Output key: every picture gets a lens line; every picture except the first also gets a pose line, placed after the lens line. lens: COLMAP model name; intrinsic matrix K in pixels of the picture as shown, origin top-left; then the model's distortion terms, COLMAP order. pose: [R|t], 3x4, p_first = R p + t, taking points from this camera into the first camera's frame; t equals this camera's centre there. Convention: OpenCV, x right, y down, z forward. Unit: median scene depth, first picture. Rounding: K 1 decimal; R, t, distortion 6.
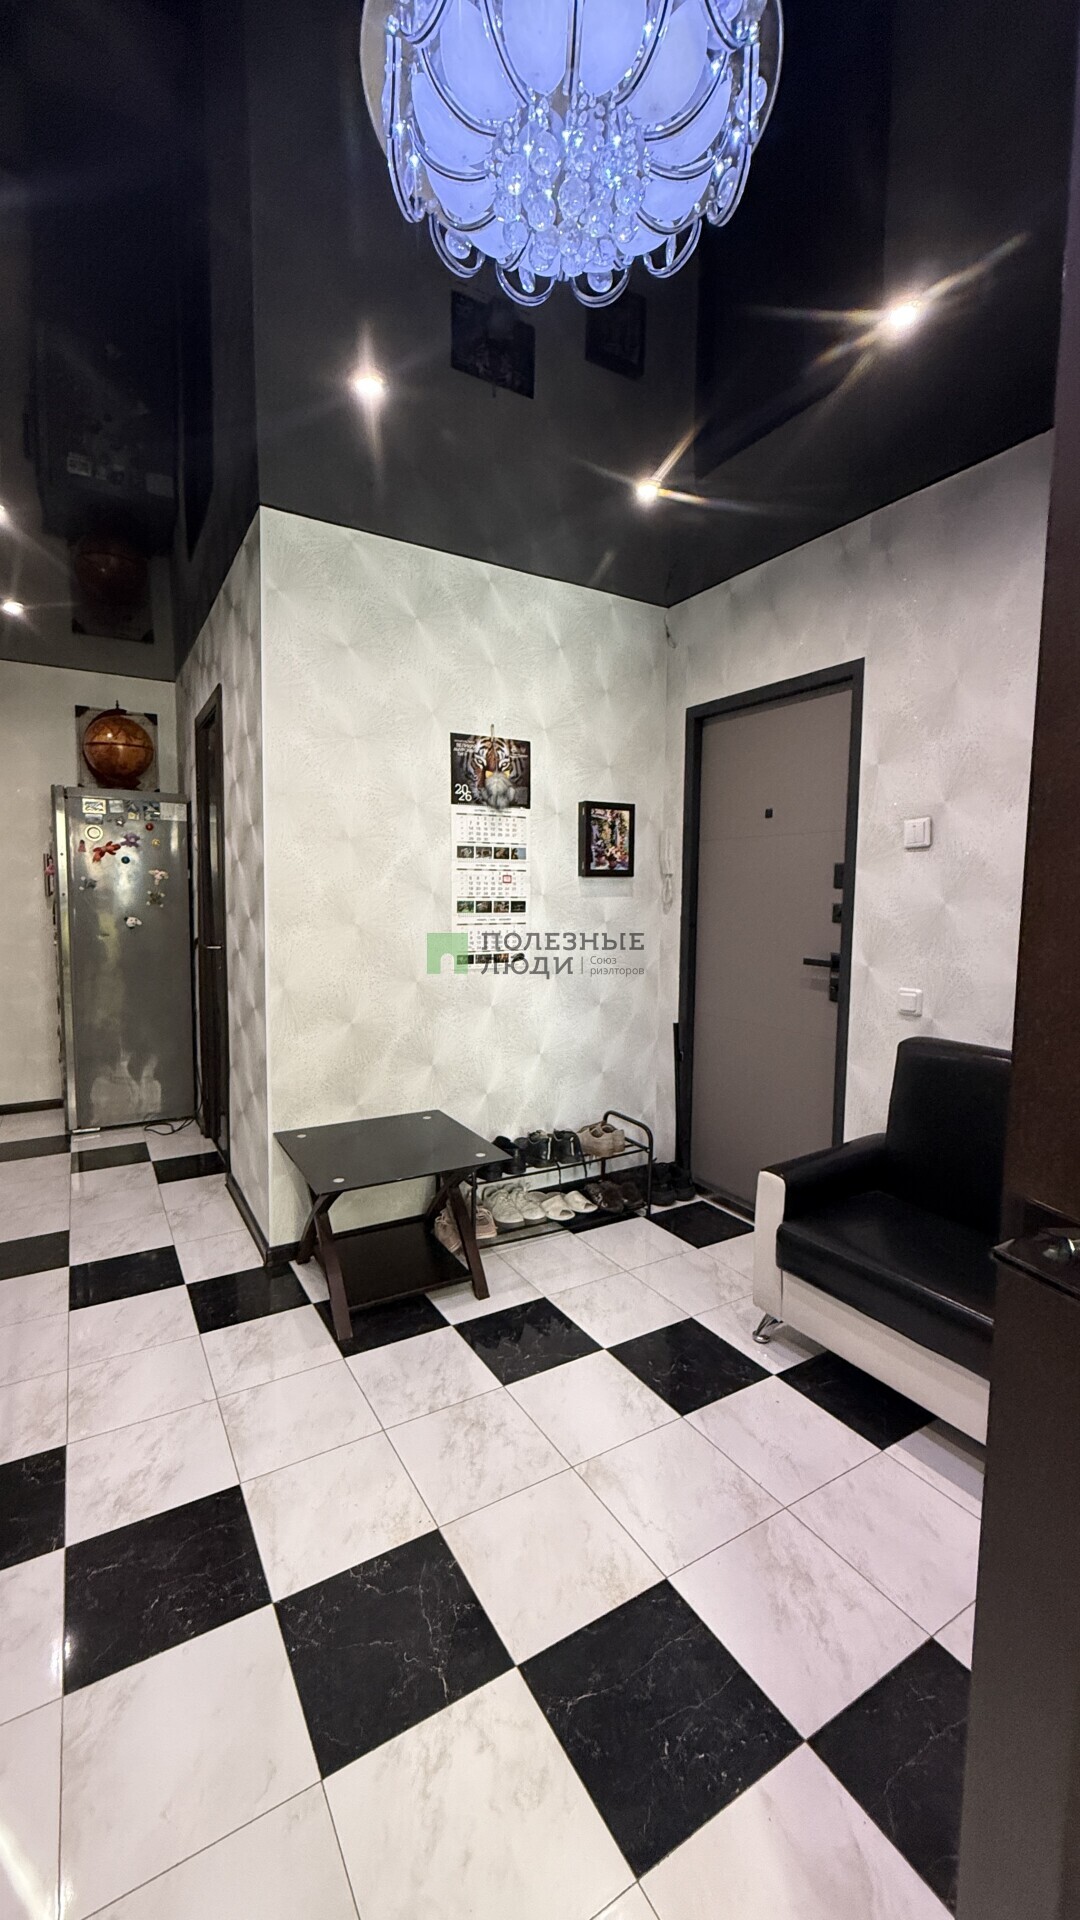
lens RADIAL K [[765.8, 0, 537.4], [0, 765.8, 959.0], [0, 0, 1]] dist [0.002609, -0.000440]
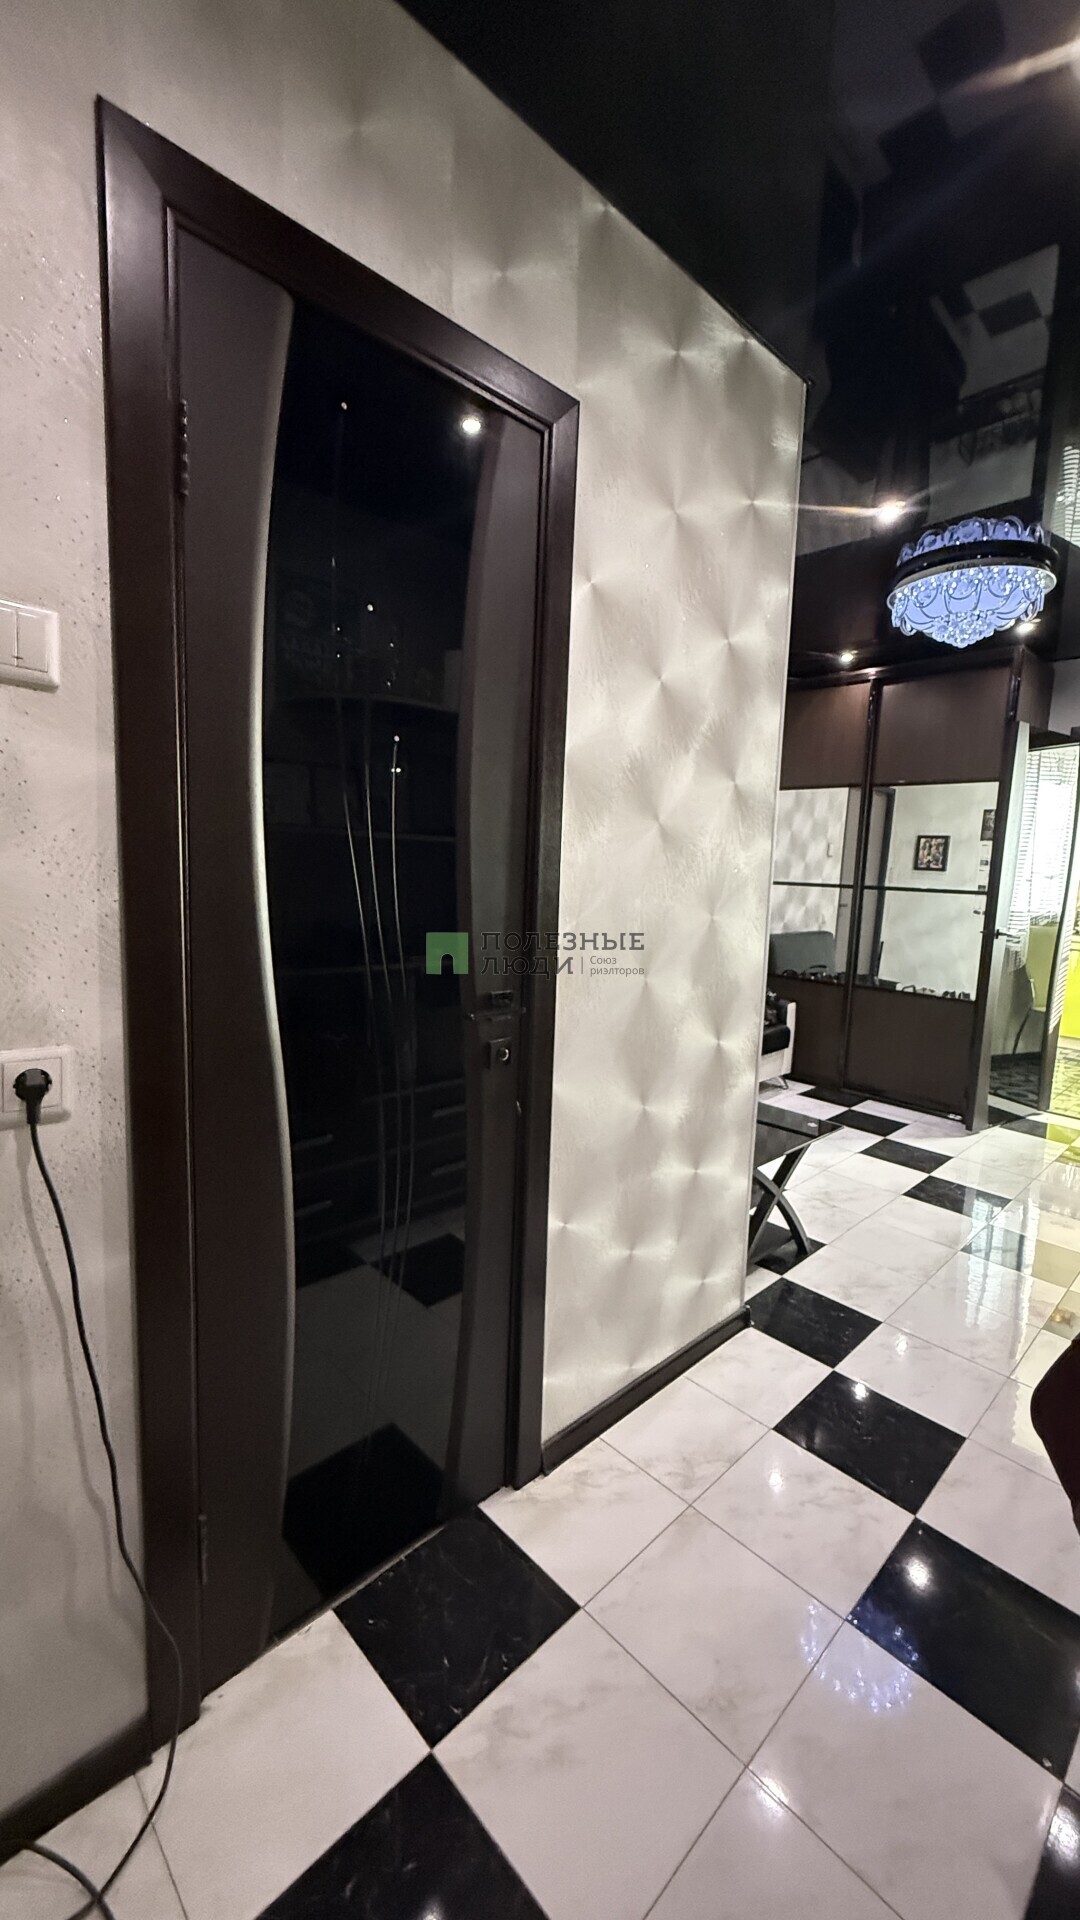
lens RADIAL K [[765.8, 0, 545.8], [0, 765.8, 963.5], [0, 0, 1]] dist [0.002609, -0.000440]
pose [[-0.228684, -0.142301, 0.963044, -0.957678], [0.048222, 0.986389, 0.157201, -0.118066], [-0.972306, 0.082390, -0.218709, 1.243223]]
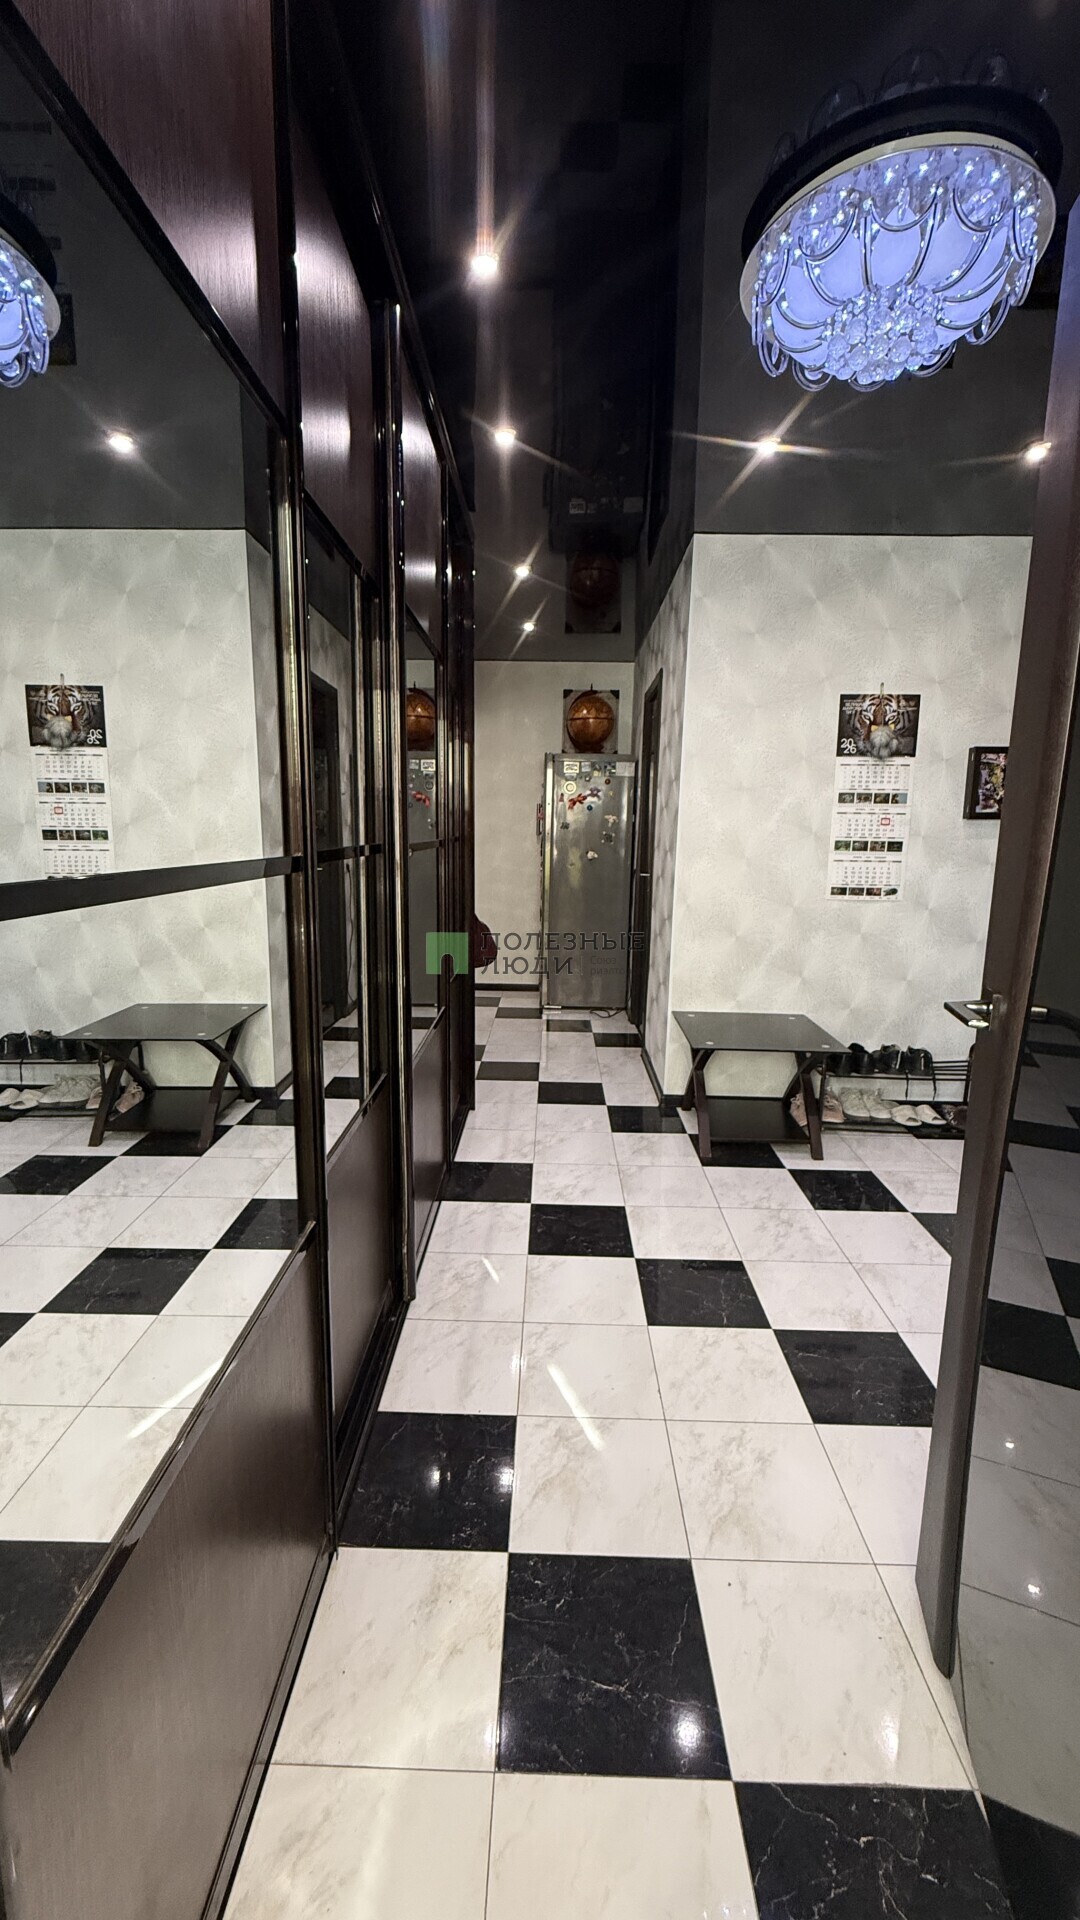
lens RADIAL K [[765.8, 0, 543.0], [0, 765.8, 959.1], [0, 0, 1]] dist [0.002609, -0.000440]
pose [[0.849641, 0.092673, -0.519154, 0.140941], [-0.055919, 0.994720, 0.086050, 0.029064], [0.524388, -0.044081, 0.850338, -0.239568]]
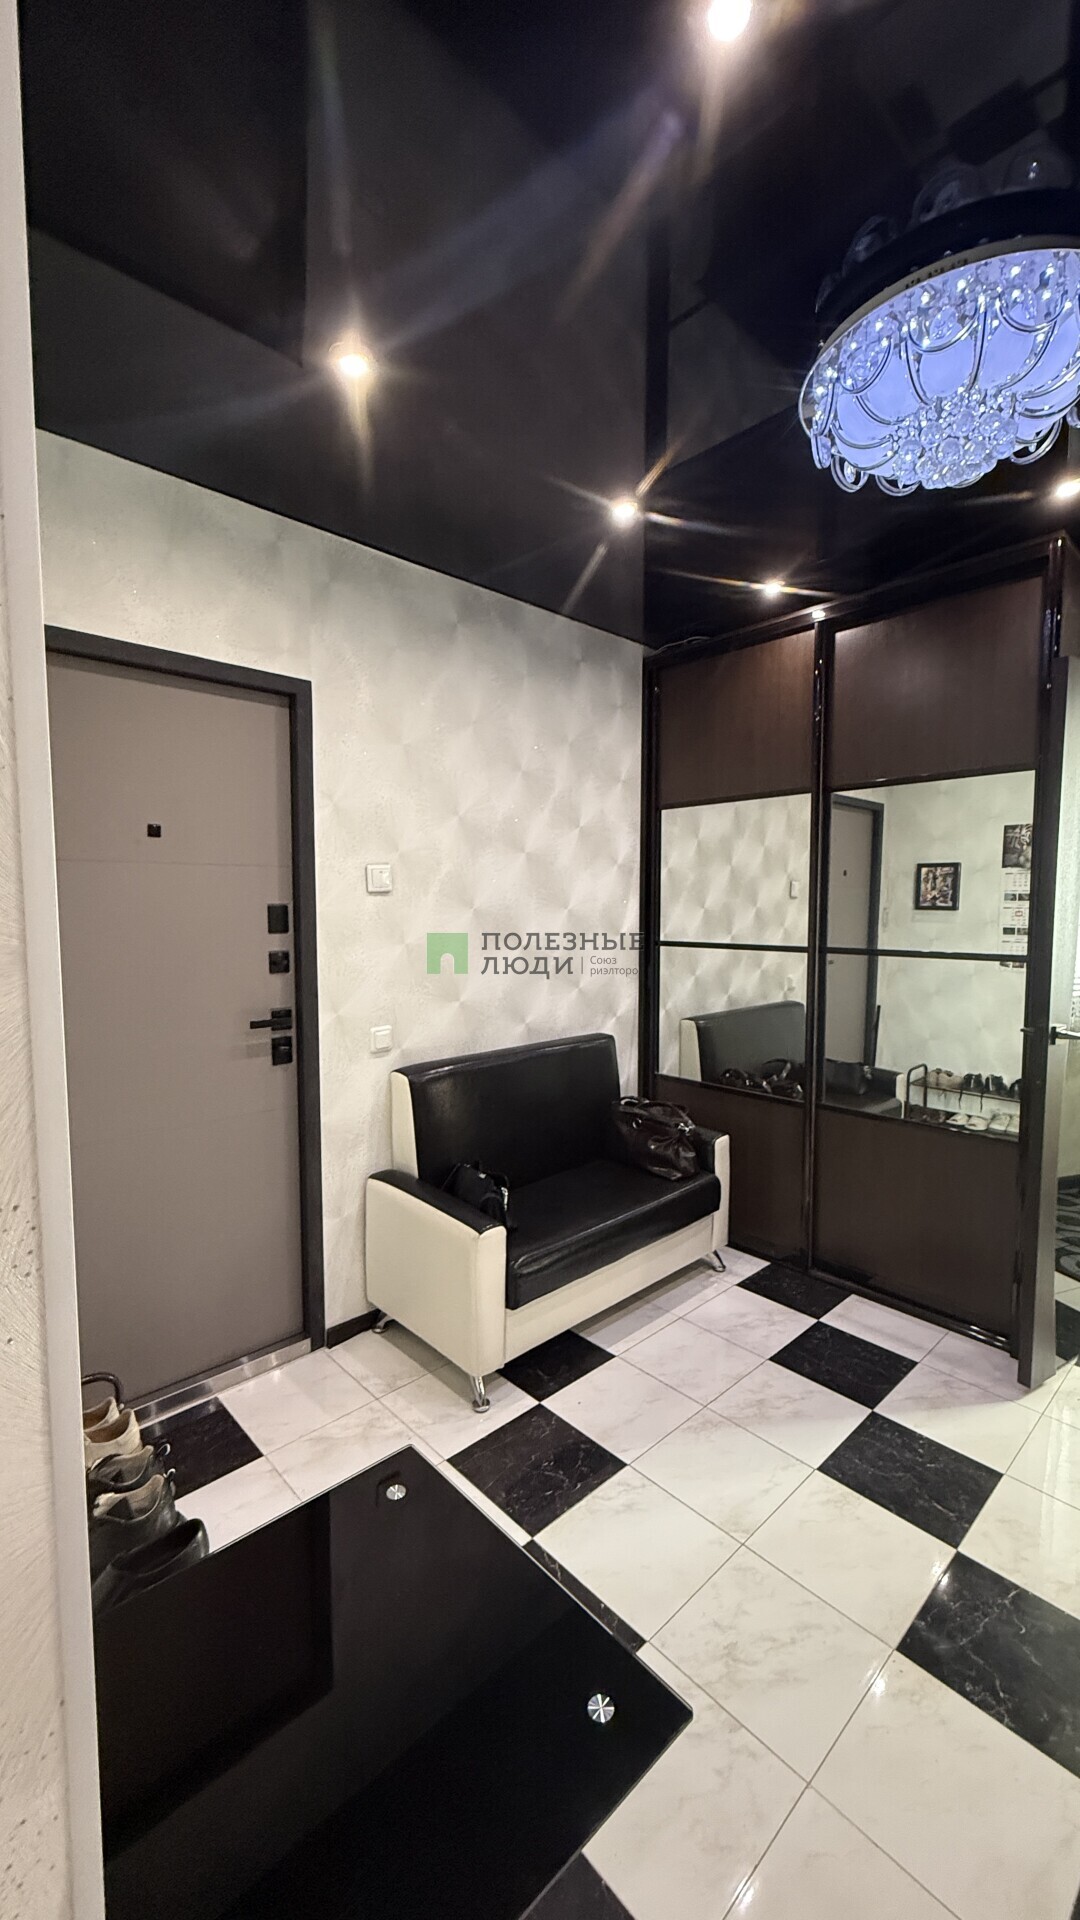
lens RADIAL K [[765.8, 0, 542.6], [0, 765.8, 960.5], [0, 0, 1]] dist [0.002609, -0.000440]
pose [[-0.209480, -0.085861, 0.974036, -0.472676], [0.084125, 0.990861, 0.105436, -0.117875], [-0.974188, 0.104027, -0.200342, 0.819479]]
